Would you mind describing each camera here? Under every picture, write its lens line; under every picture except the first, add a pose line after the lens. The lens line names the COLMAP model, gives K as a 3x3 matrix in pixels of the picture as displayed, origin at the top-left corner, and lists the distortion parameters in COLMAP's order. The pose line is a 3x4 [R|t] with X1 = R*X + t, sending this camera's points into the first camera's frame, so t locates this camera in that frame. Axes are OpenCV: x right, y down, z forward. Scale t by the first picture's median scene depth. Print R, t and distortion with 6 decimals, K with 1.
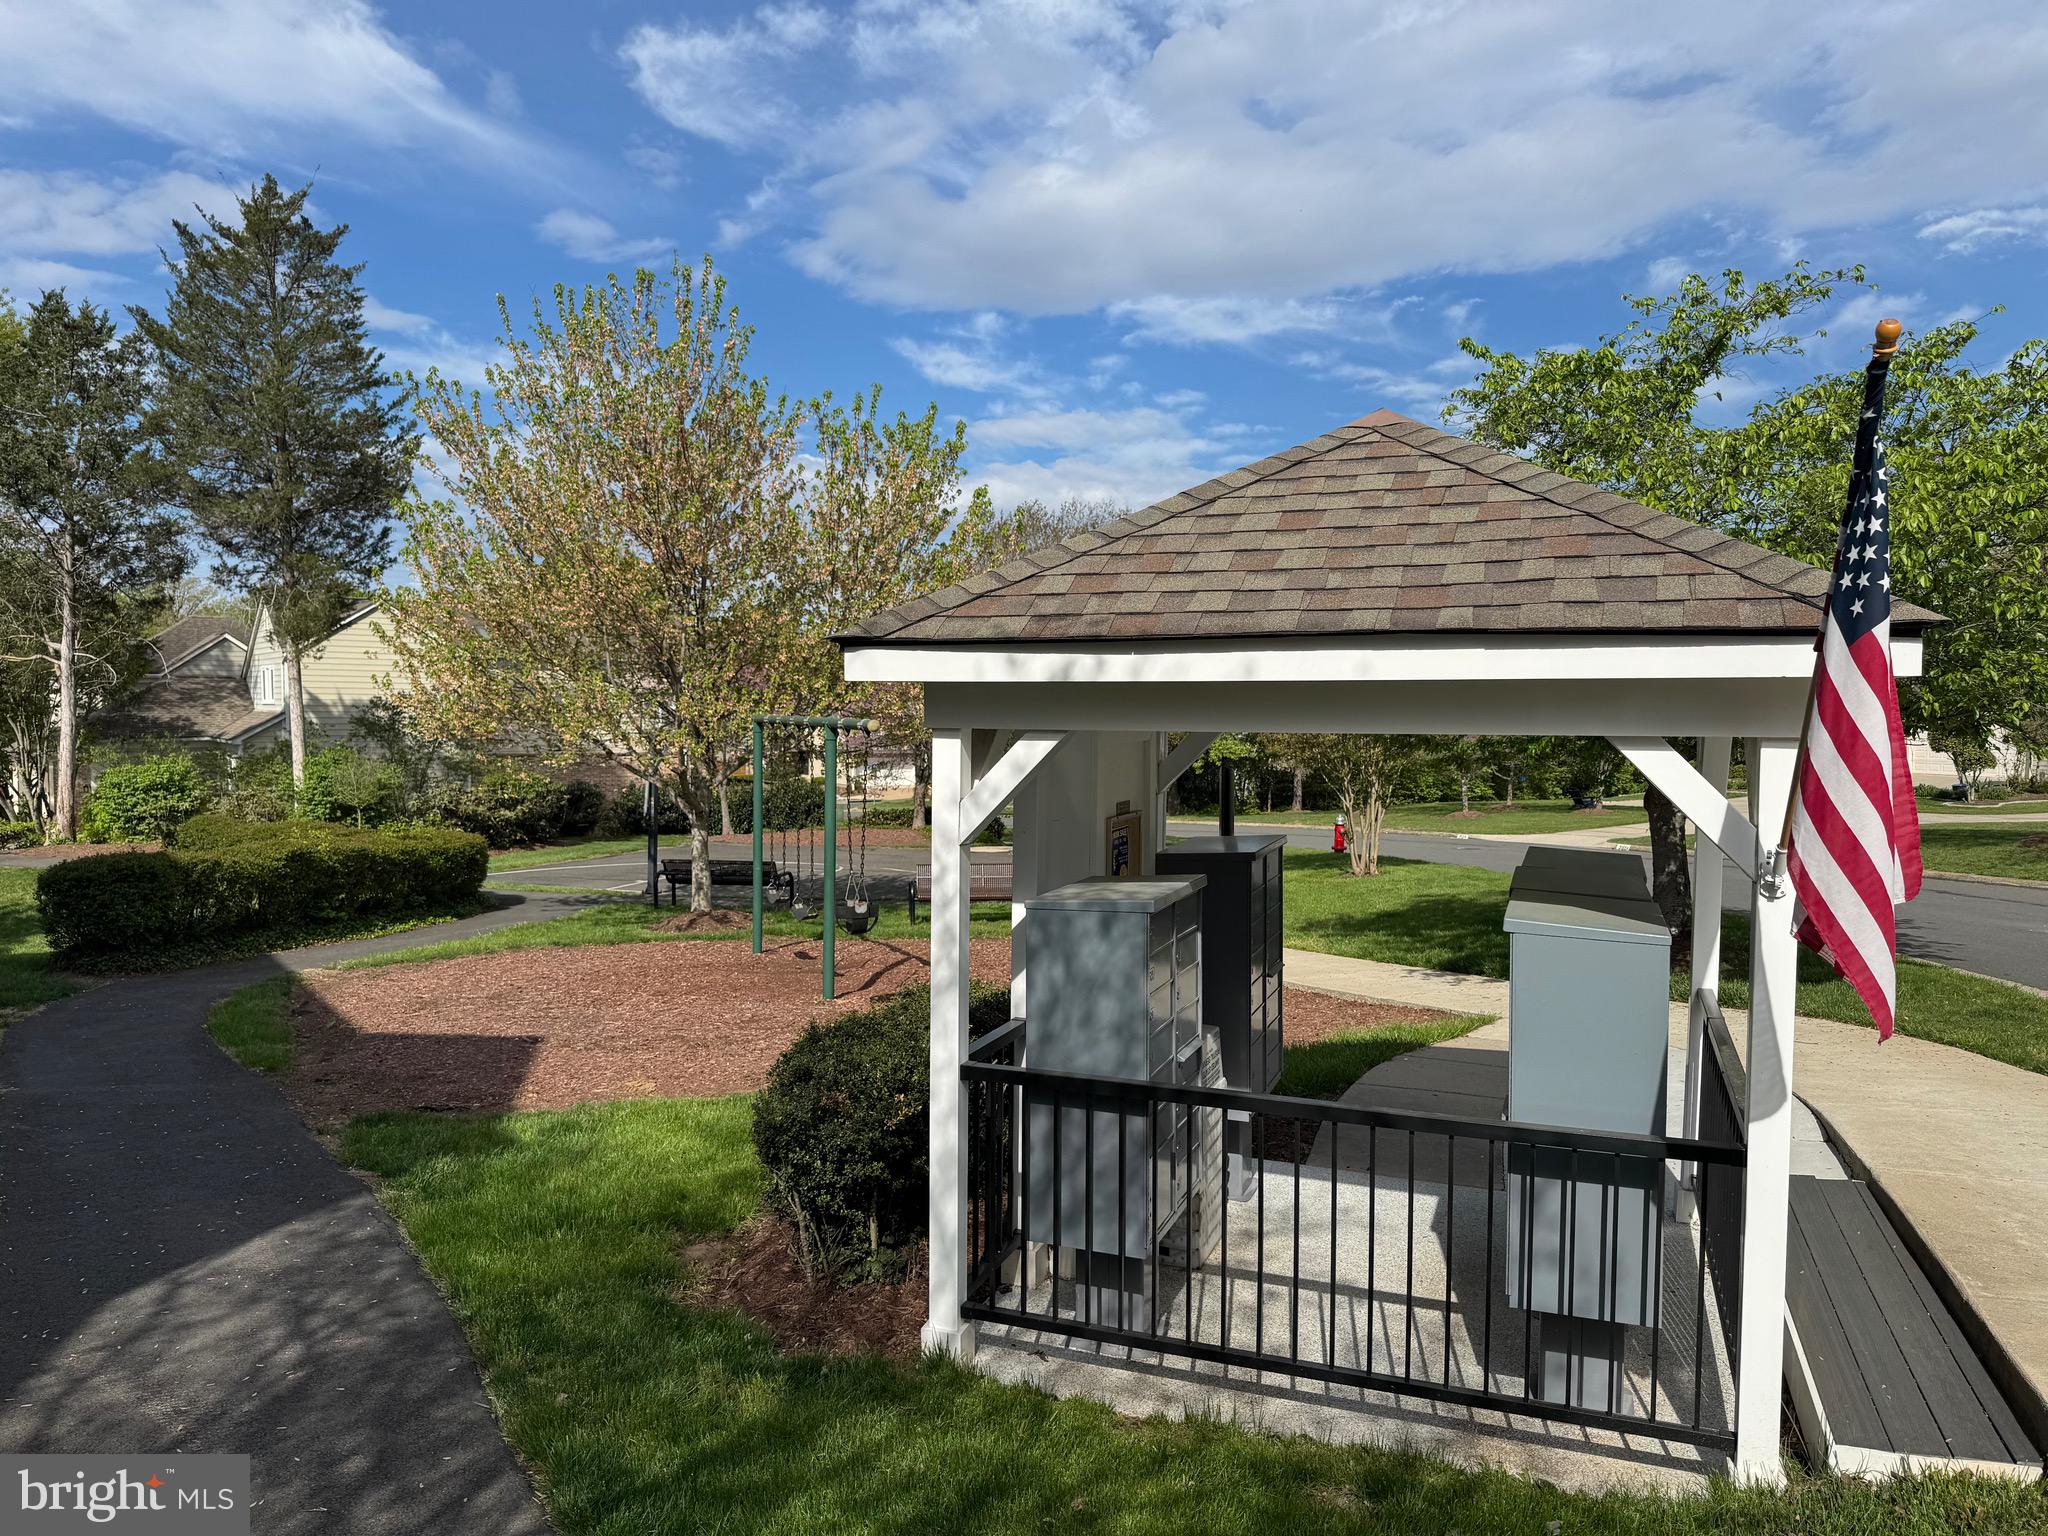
lens RADIAL K [[1404.8, 0, 1049.4], [0, 1404.8, 759.7], [0, 0, 1]] dist [0.083882, -0.121242]
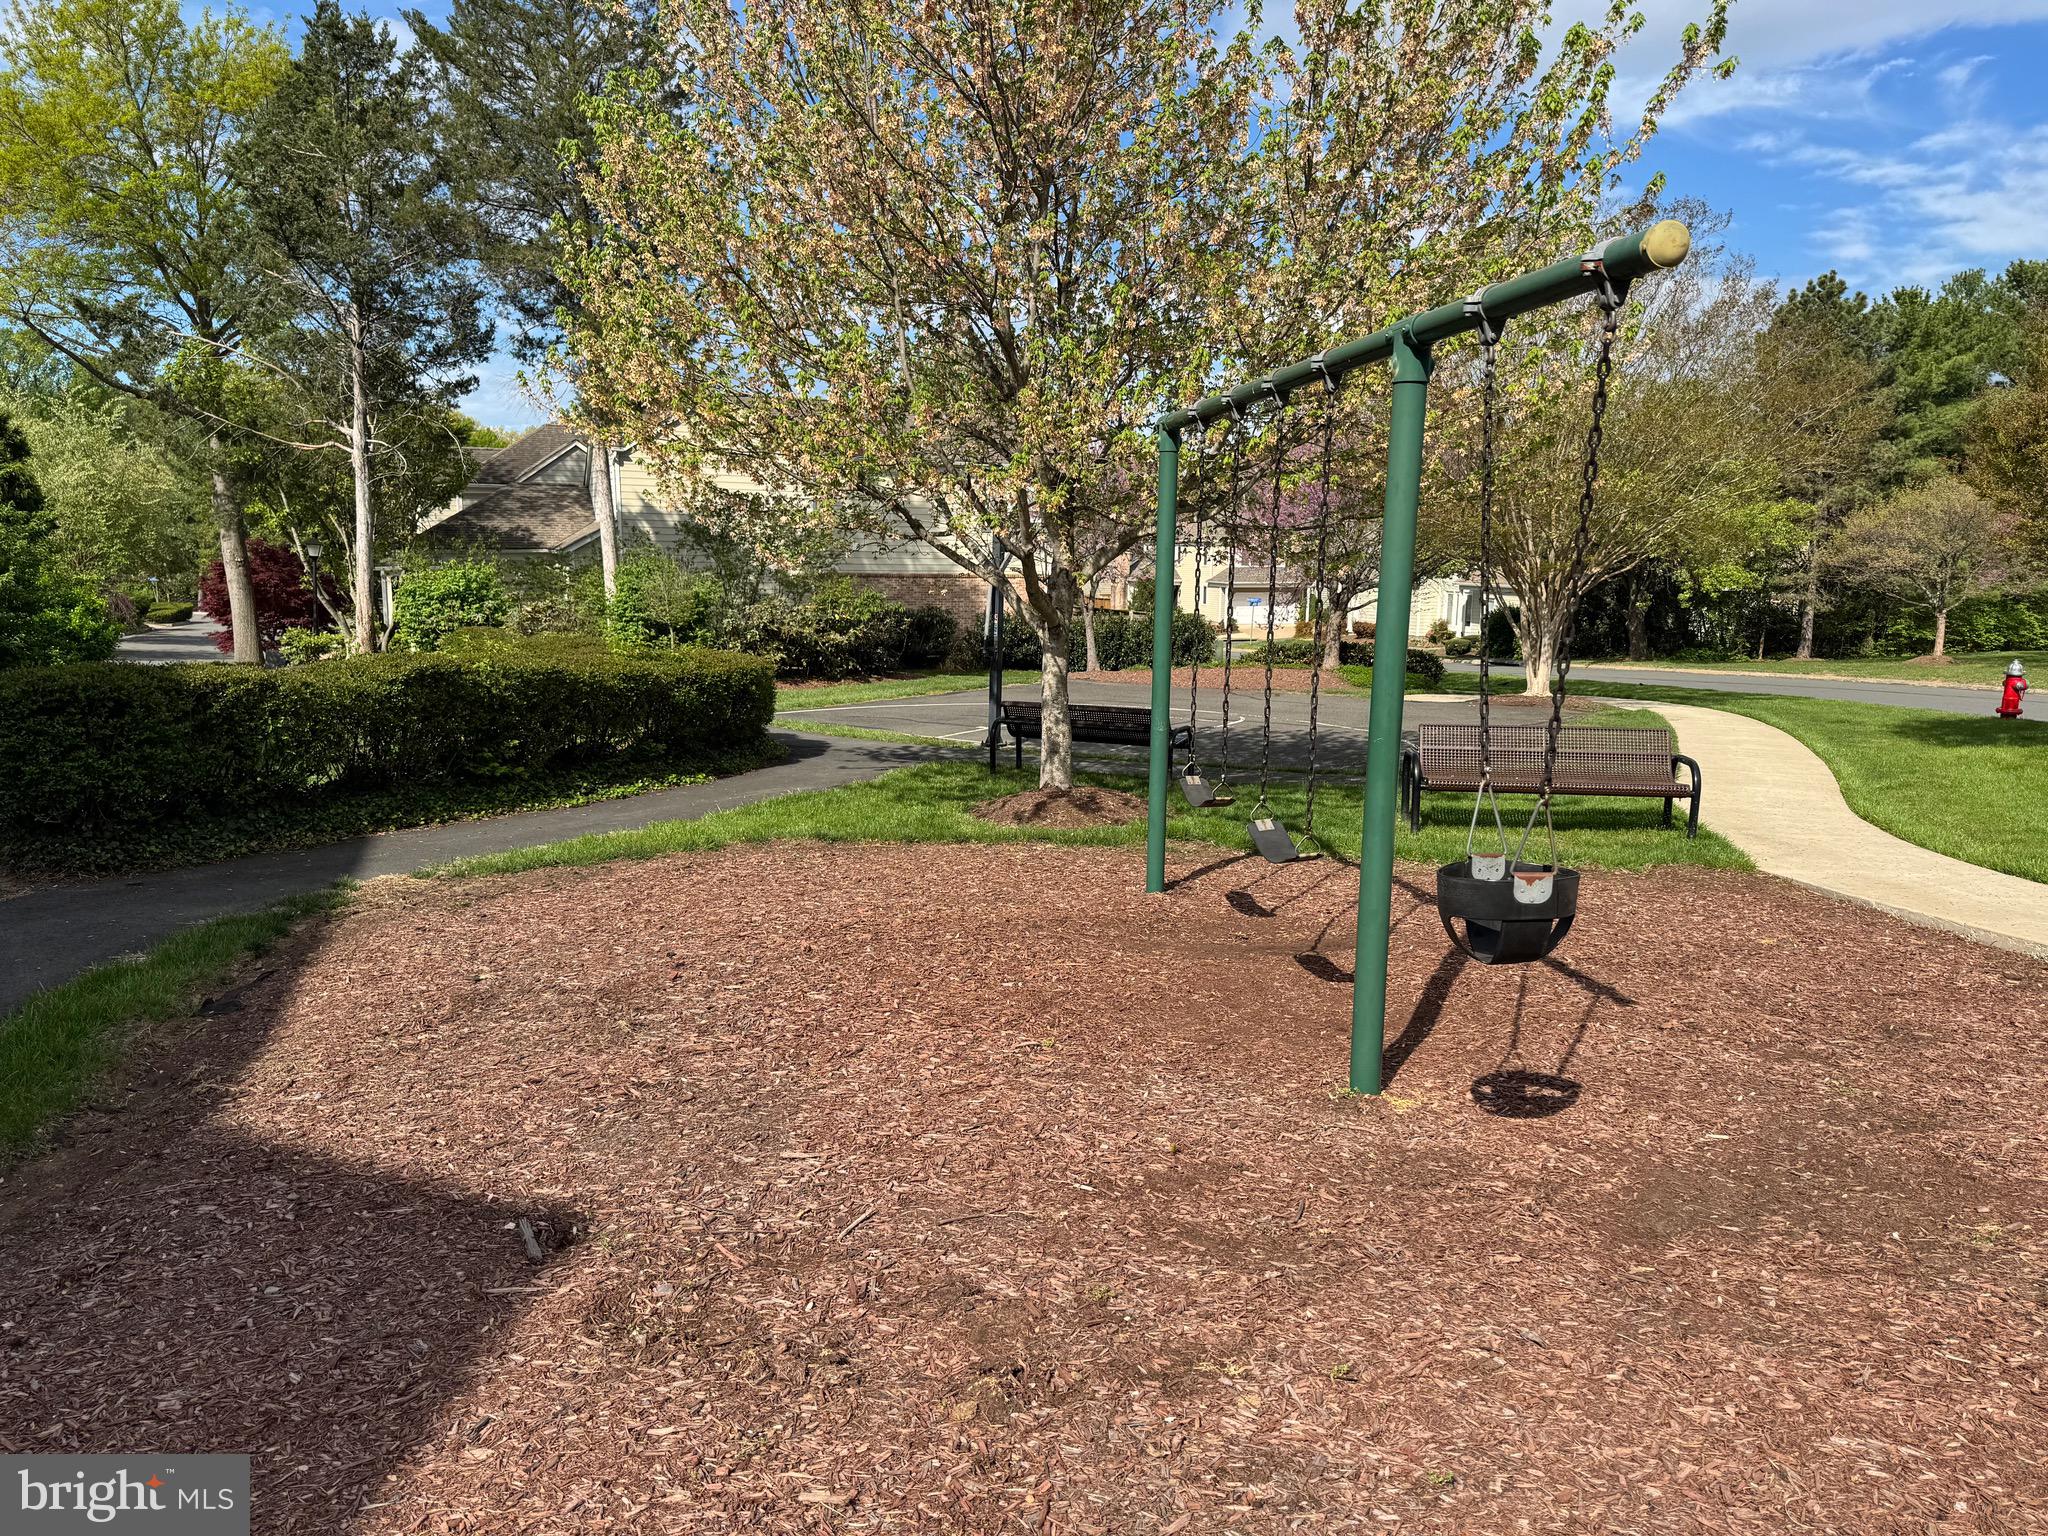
lens RADIAL K [[1414.2, 0, 980.2], [0, 1414.2, 772.9], [0, 0, 1]] dist [0.085017, -0.123724]
pose [[0.954599, 0.046079, -0.294307, -0.061424], [-0.010396, 0.992516, 0.121675, 0.016575], [0.297711, -0.113091, 0.947934, 0.258476]]
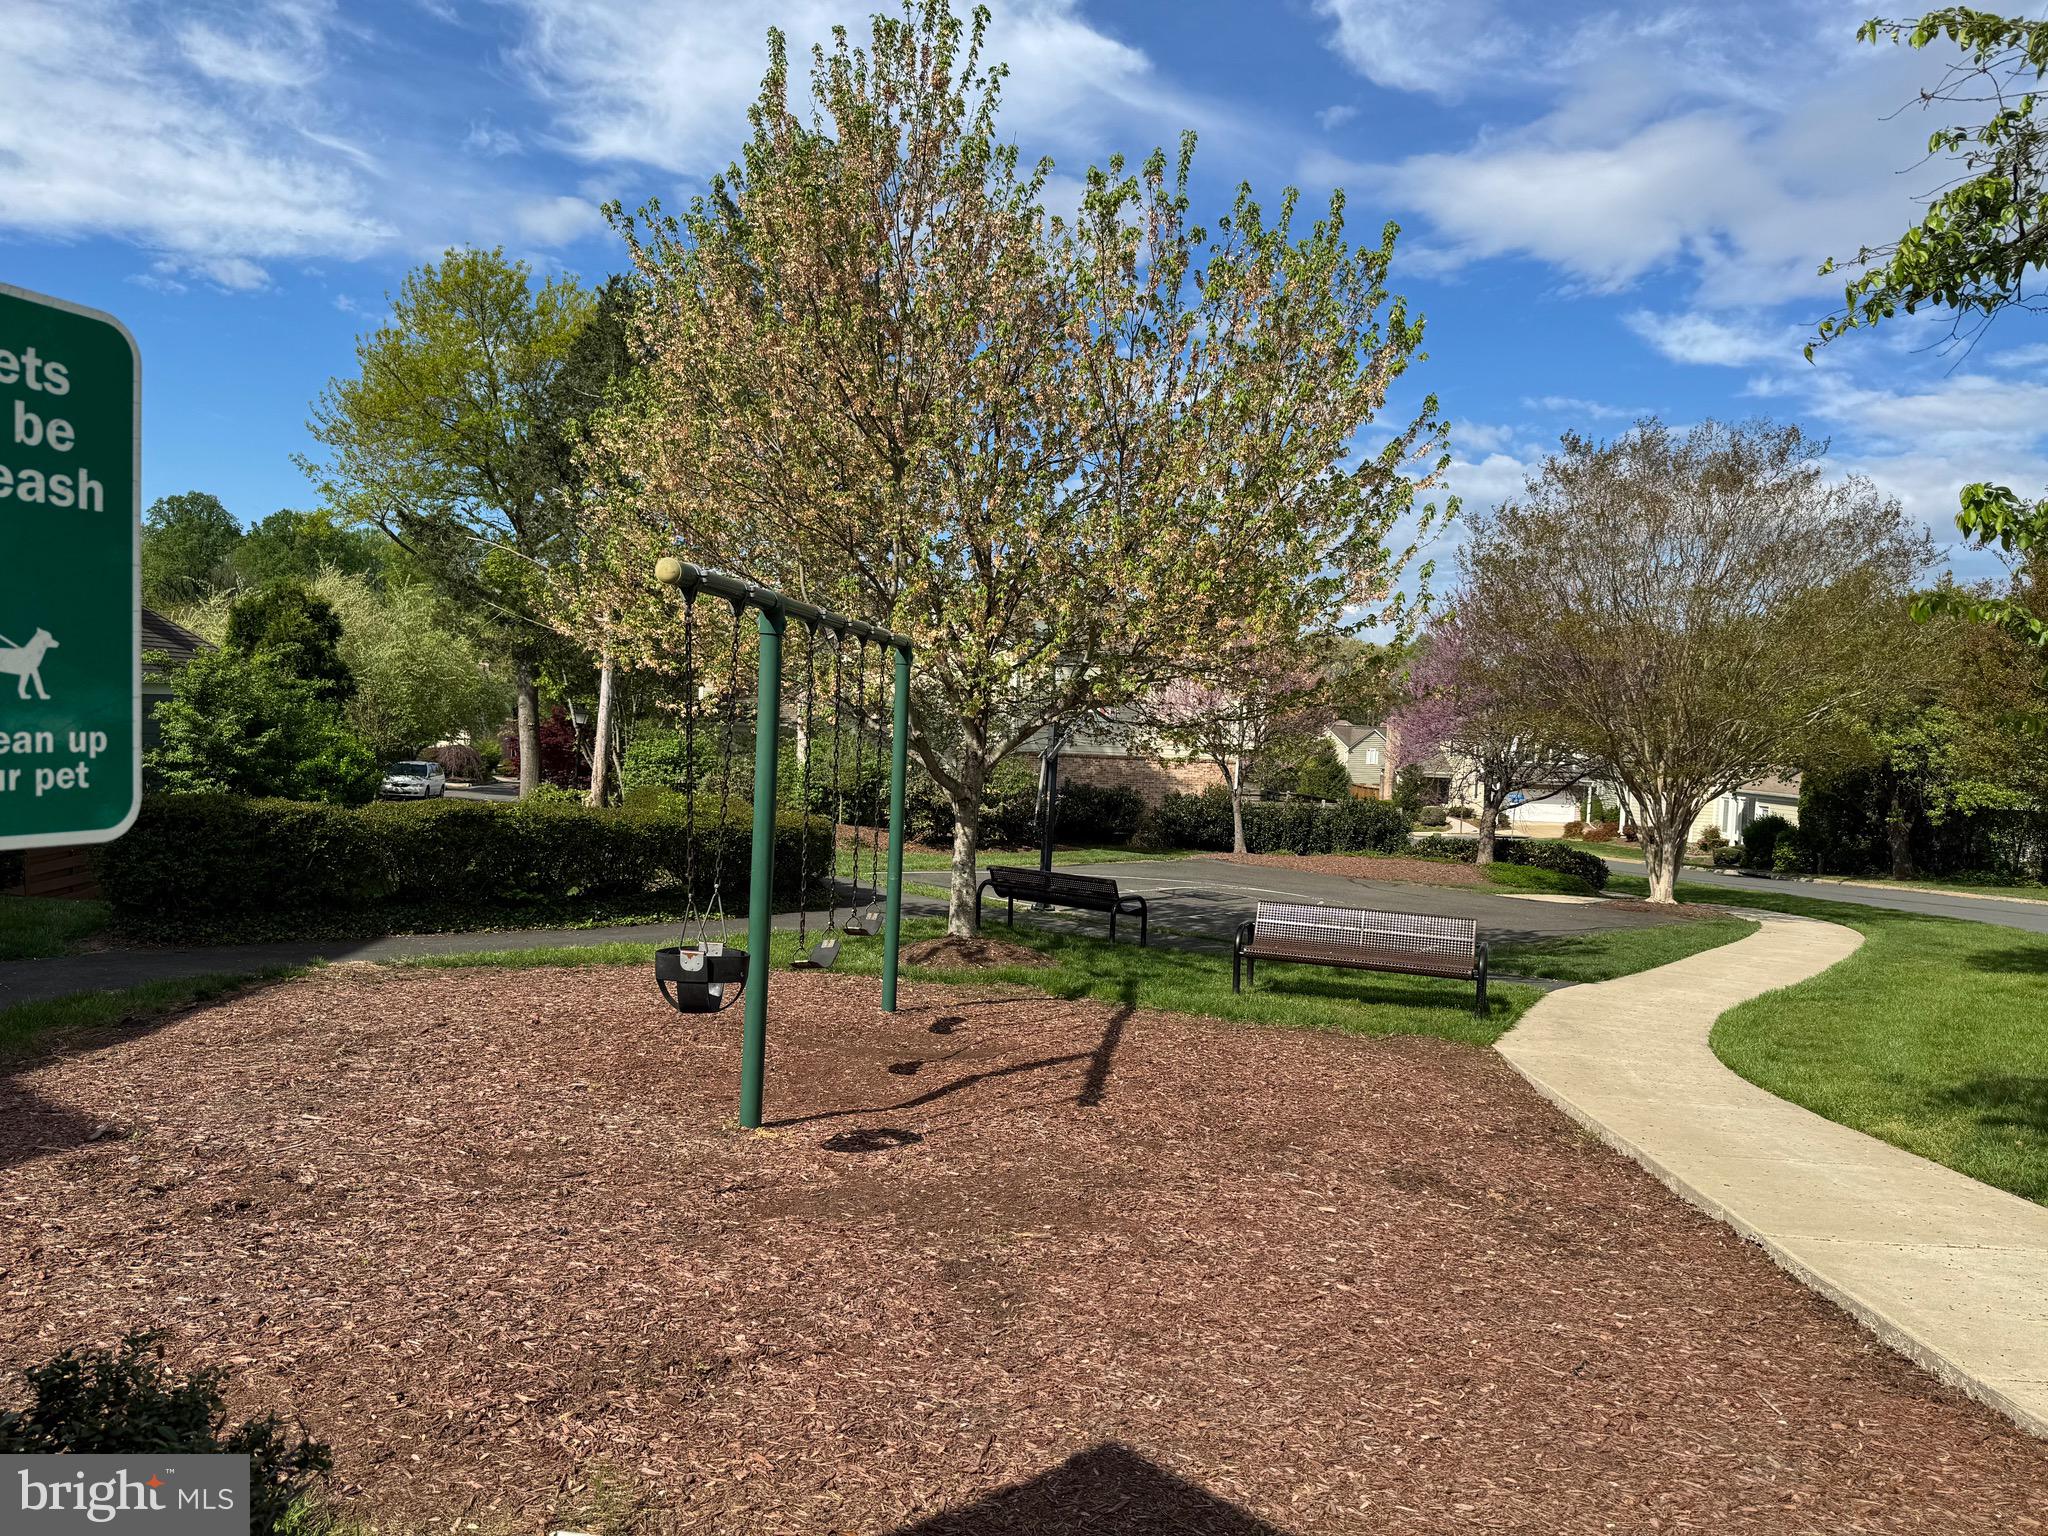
lens RADIAL K [[1426.6, 0, 1024.0], [0, 1426.6, 768.0], [0, 0, 1]] dist [0.077192, -0.105268]
pose [[0.870142, 0.043998, -0.490834, 0.083071], [-0.051478, 0.998673, -0.001740, 0.013068], [0.490106, 0.026781, 0.871252, 0.241887]]
